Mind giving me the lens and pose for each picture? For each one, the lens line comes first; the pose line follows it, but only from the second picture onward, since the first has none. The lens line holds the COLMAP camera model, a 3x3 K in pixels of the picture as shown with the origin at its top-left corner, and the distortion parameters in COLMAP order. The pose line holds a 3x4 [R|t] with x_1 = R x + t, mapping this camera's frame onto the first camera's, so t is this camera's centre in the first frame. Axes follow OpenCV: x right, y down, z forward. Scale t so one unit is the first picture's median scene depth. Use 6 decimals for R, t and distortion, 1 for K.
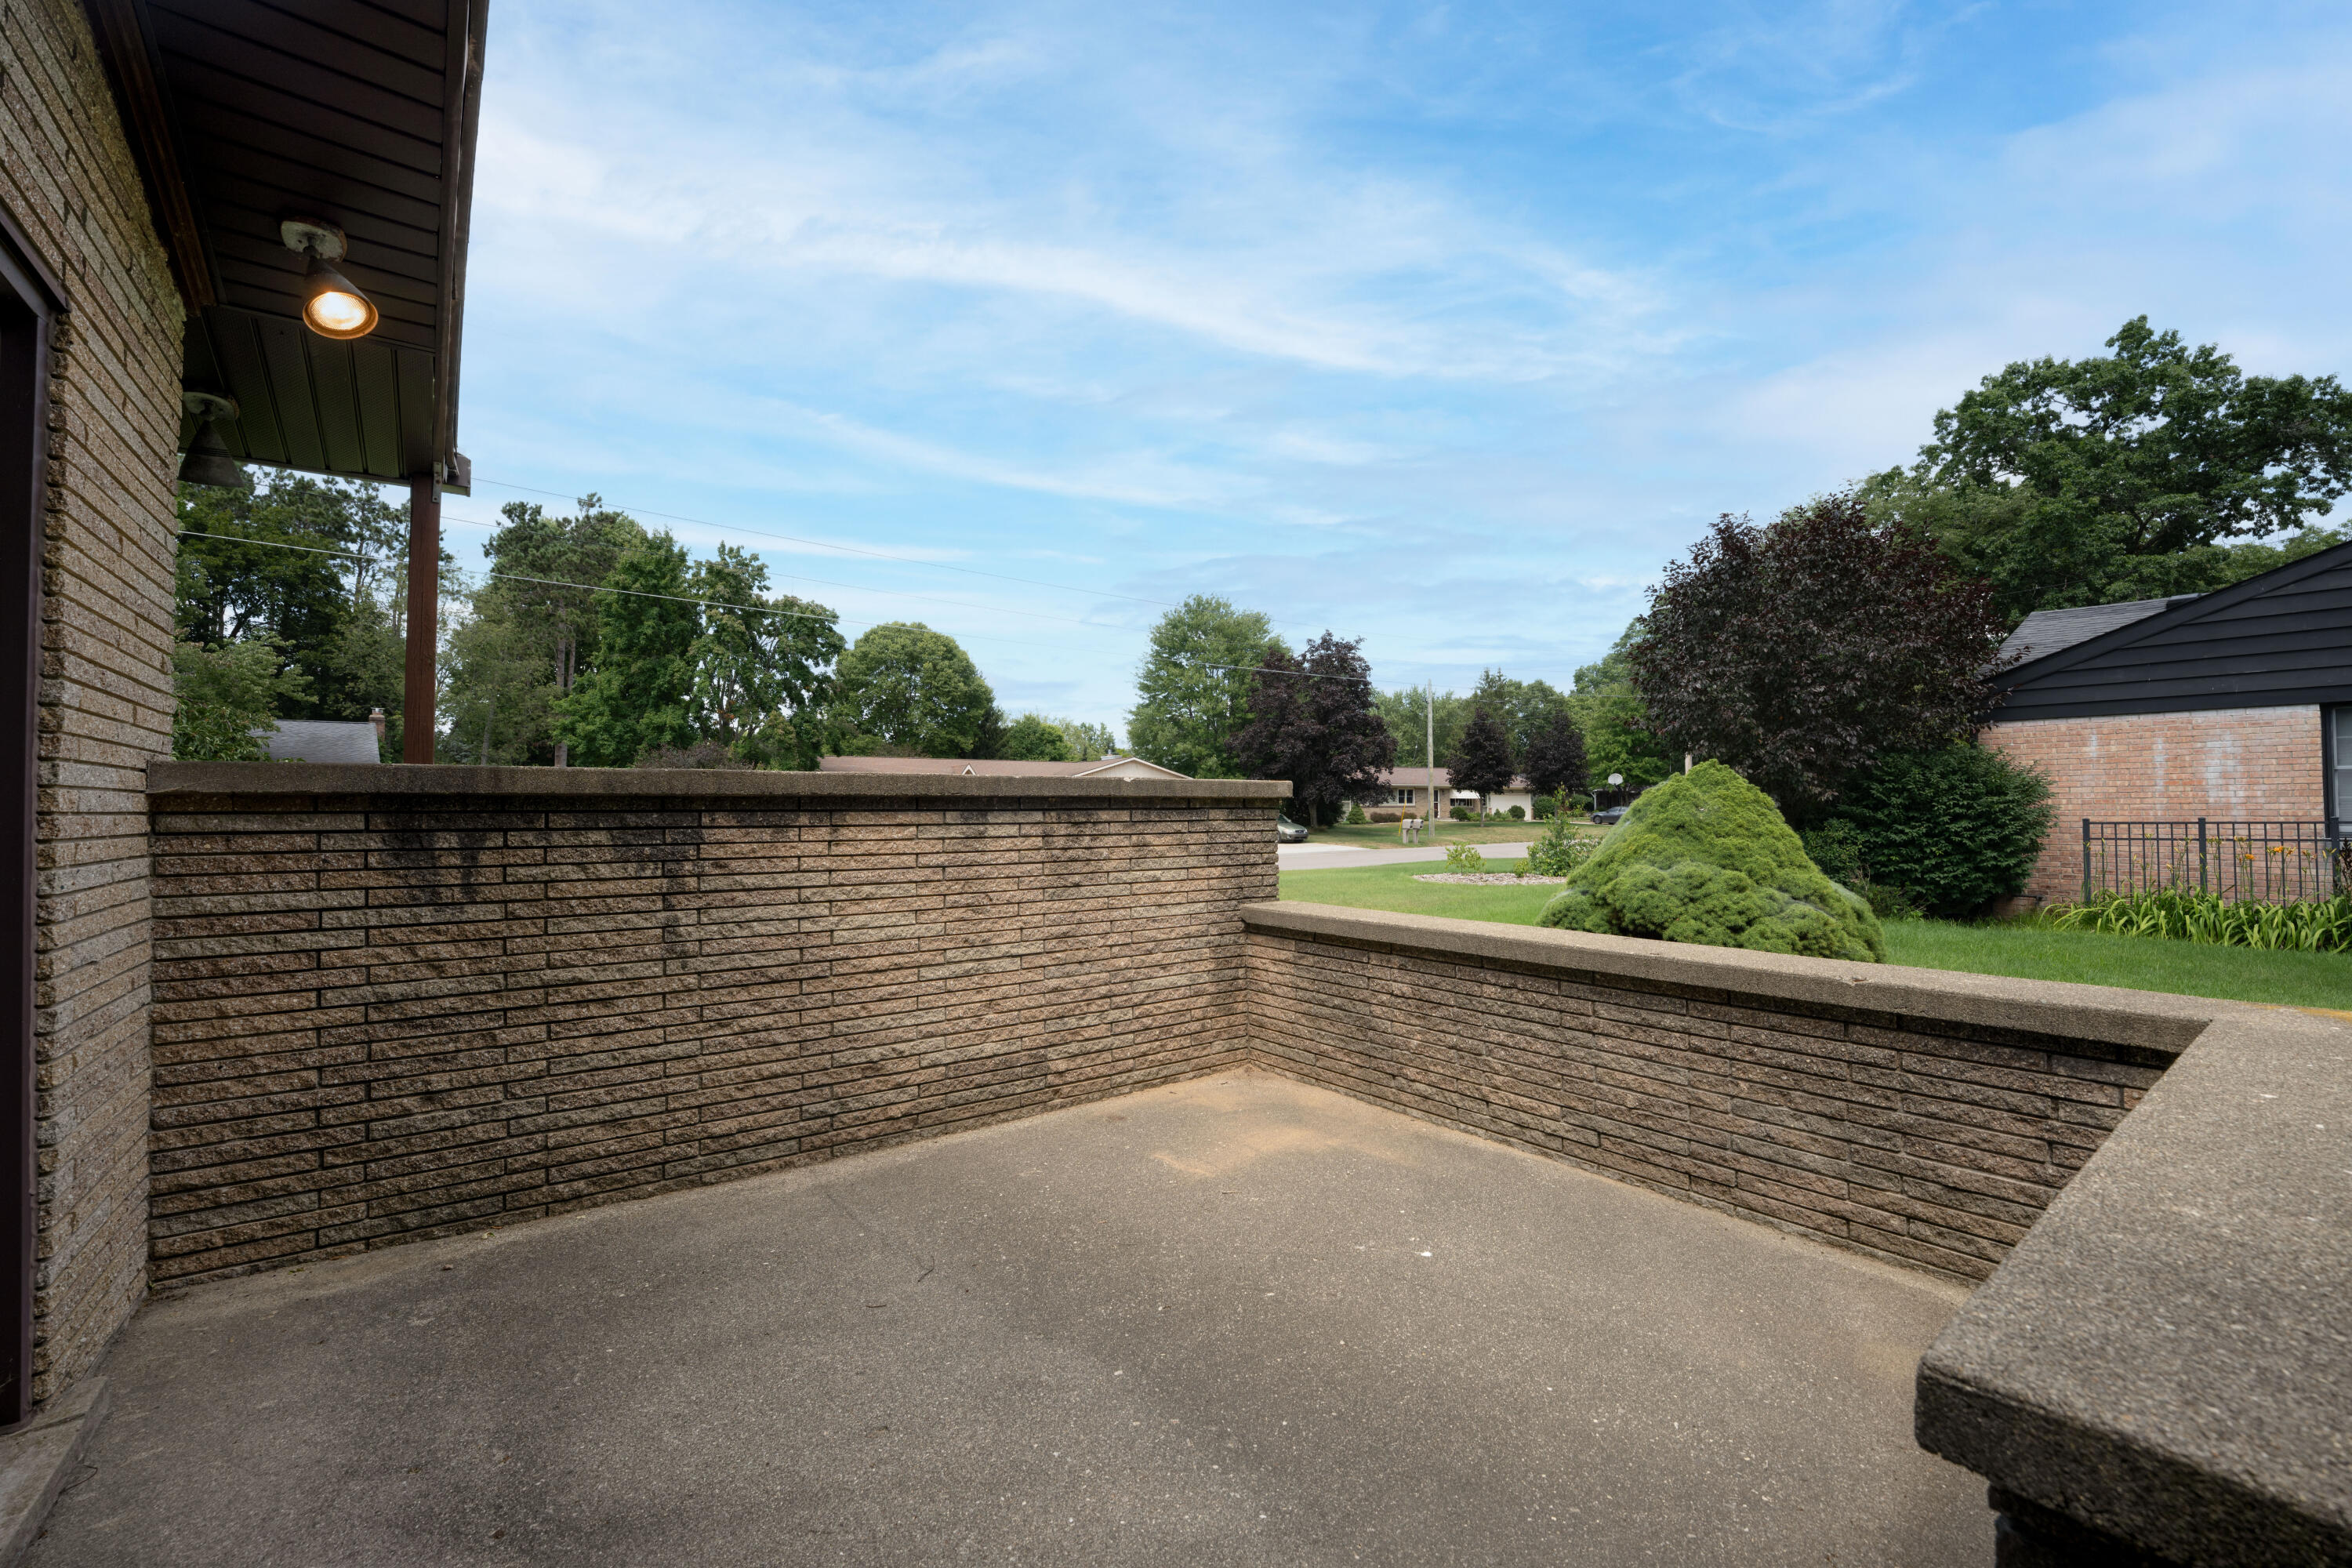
lens RADIAL K [[968.2, 0, 1176.0], [0, 968.2, 784.0], [0, 0, 1]] dist [-0.015453, -0.000031]
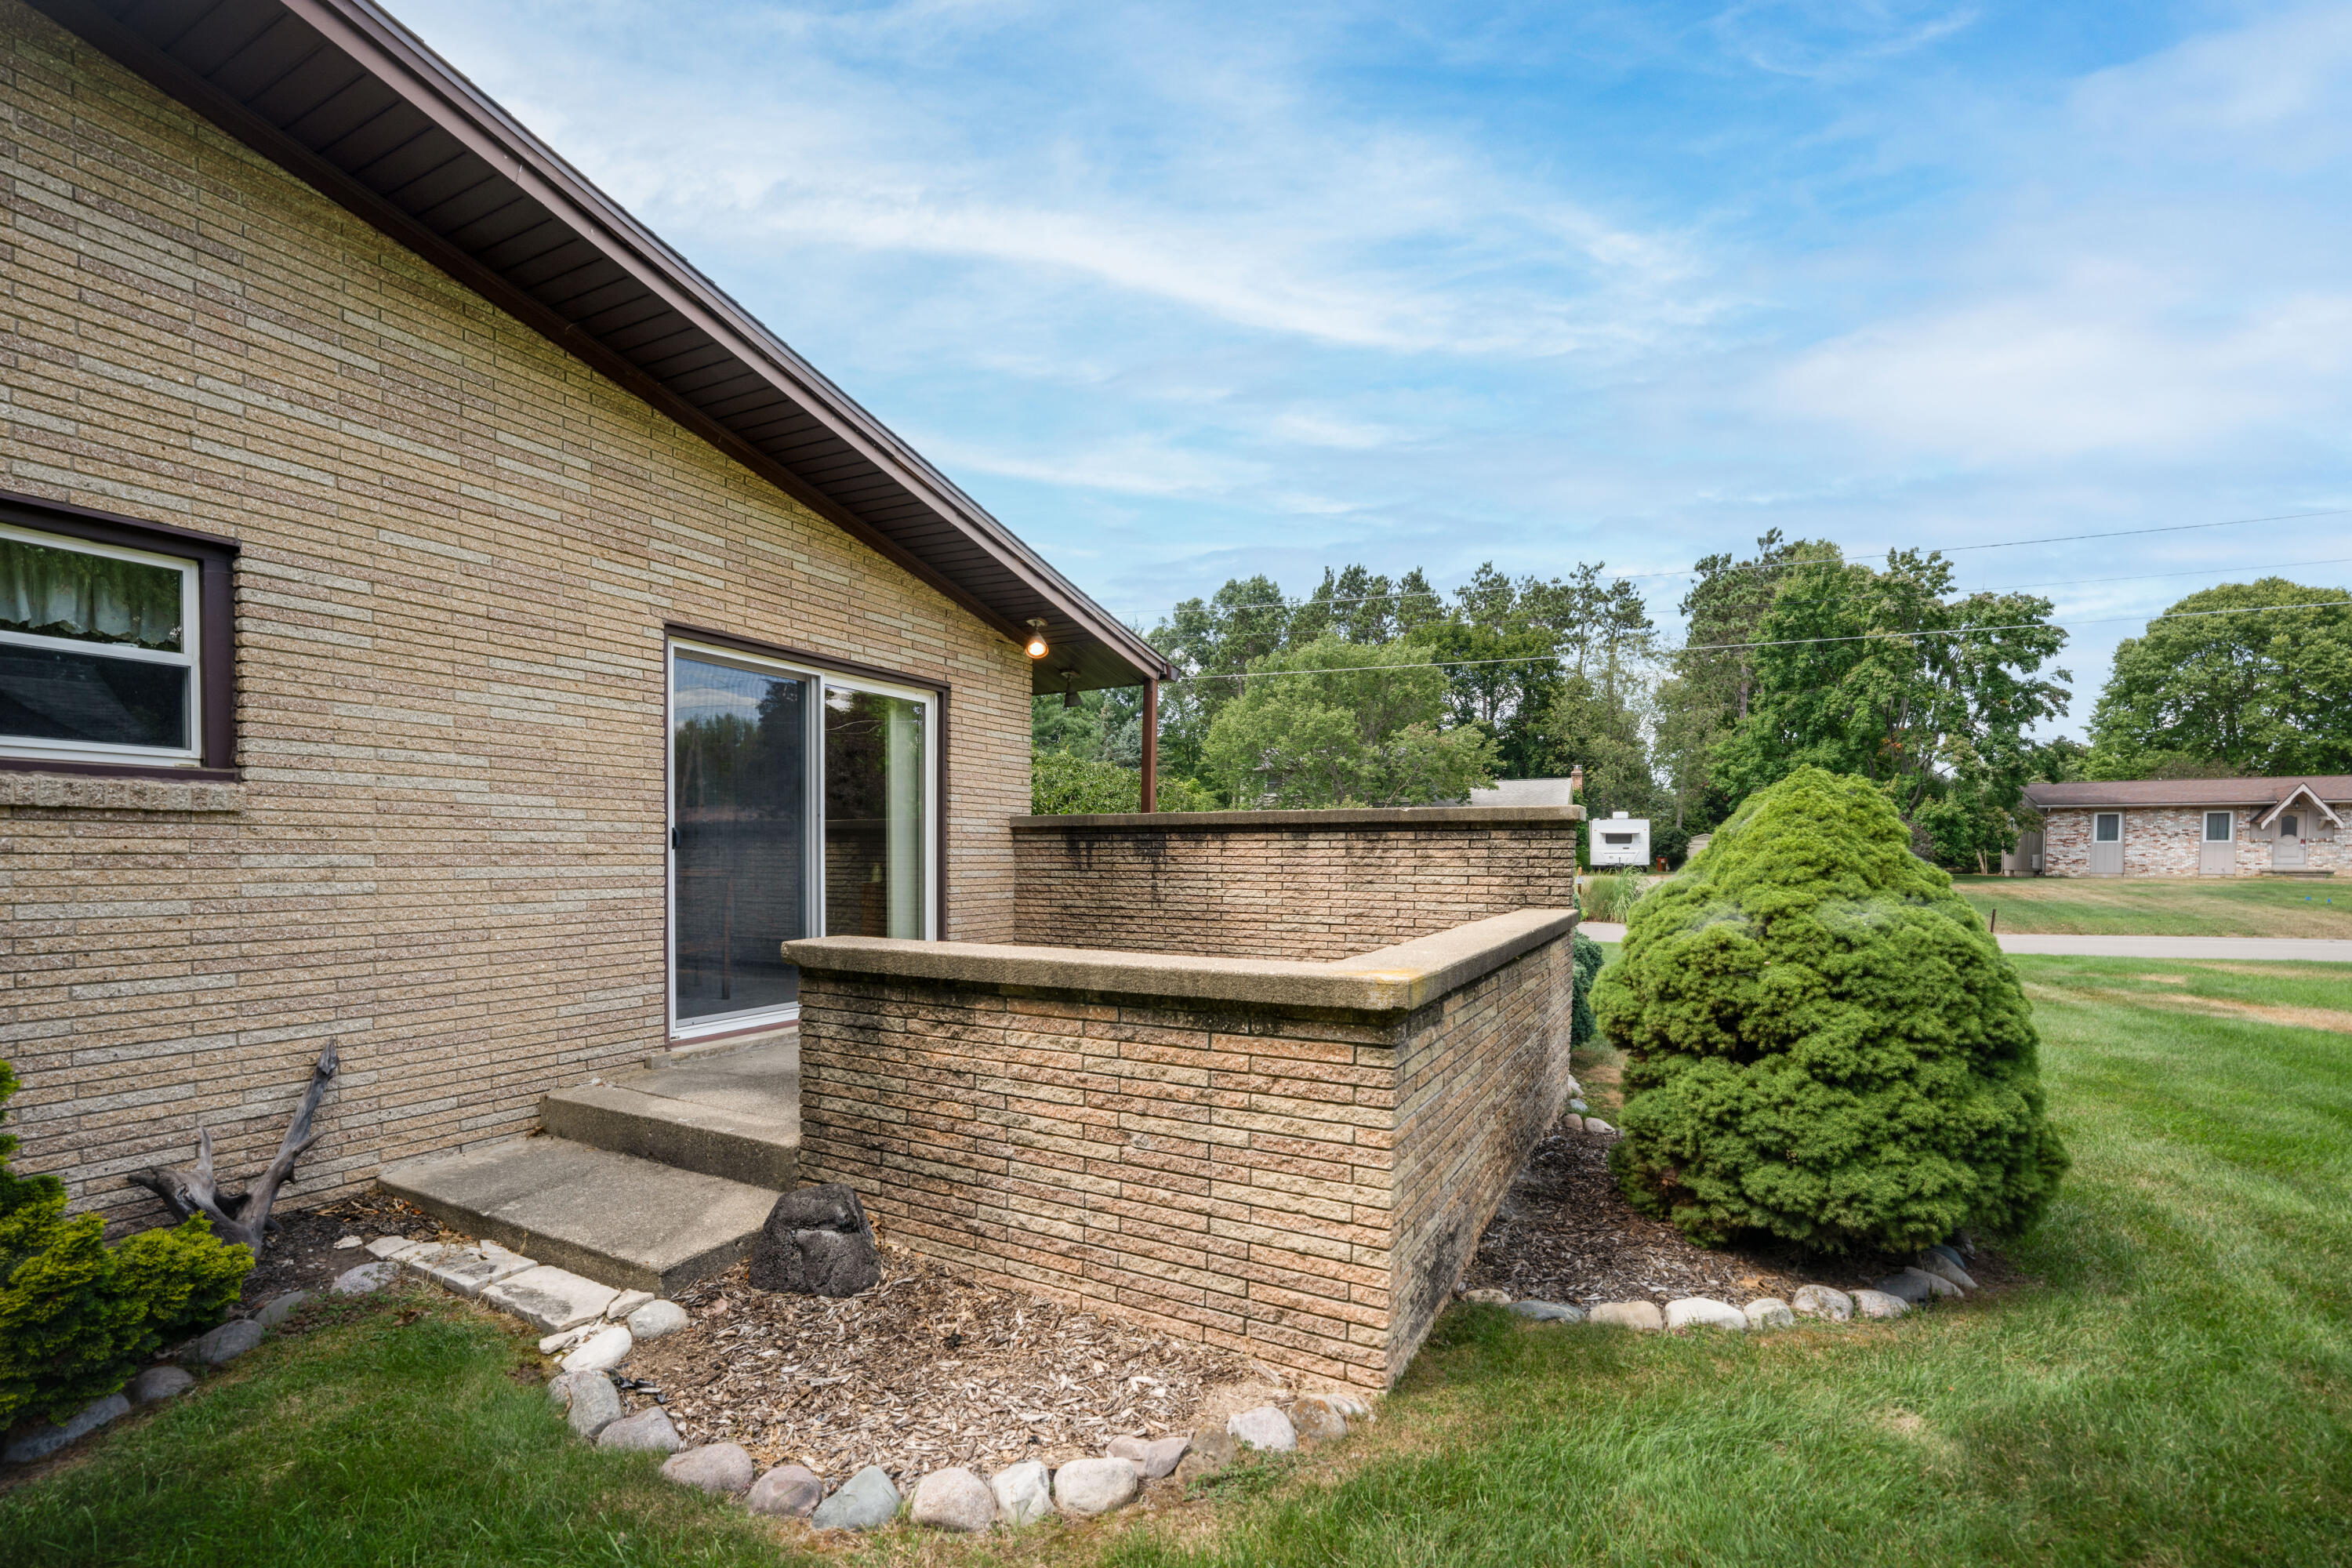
lens RADIAL K [[1012.5, 0, 1178.2], [0, 1012.5, 870.6], [0, 0, 1]] dist [-0.000863, -0.000168]
pose [[0.420023, 0.021313, -0.907263, 1.033087], [0.018269, 0.999323, 0.031933, 0.027909], [0.907330, -0.029988, 0.419349, 0.074197]]
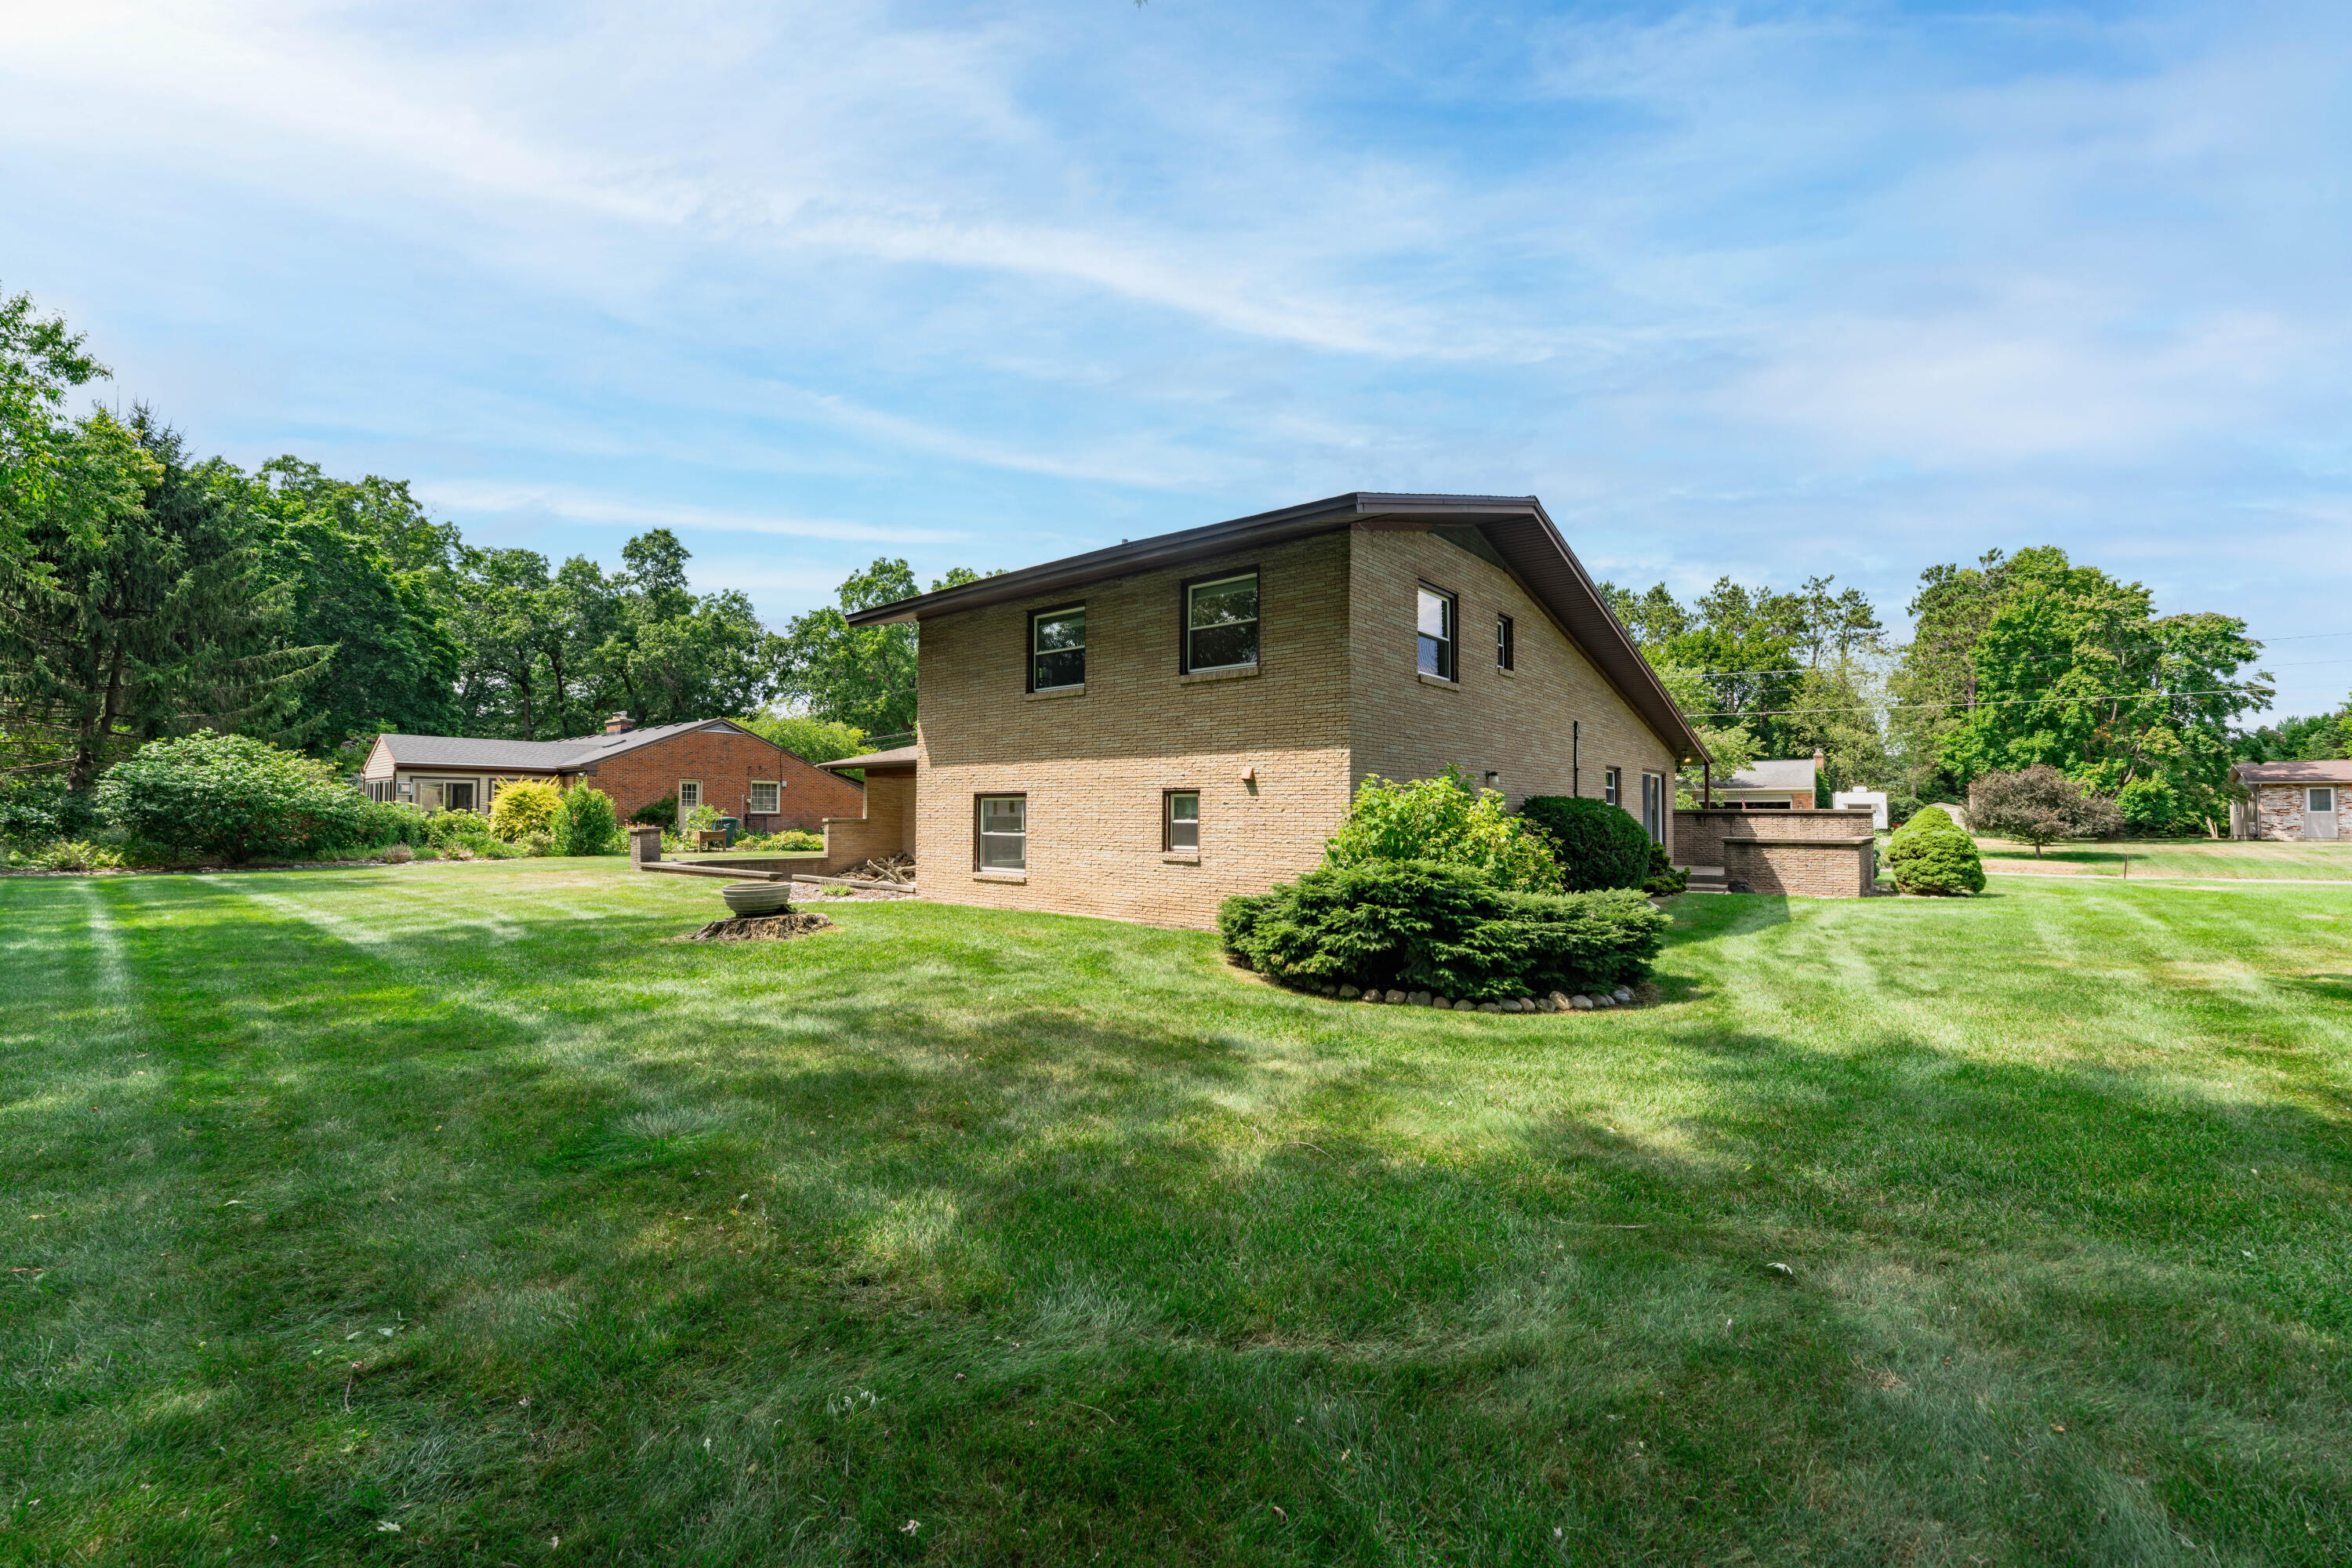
lens RADIAL K [[966.9, 0, 1181.0], [0, 966.9, 774.8], [0, 0, 1]] dist [0.017129, 0.000212]
pose [[0.243999, -0.034760, -0.969152, 3.775435], [0.018483, 0.999343, -0.031189, -0.083973], [0.969599, -0.010303, 0.244481, -3.251108]]
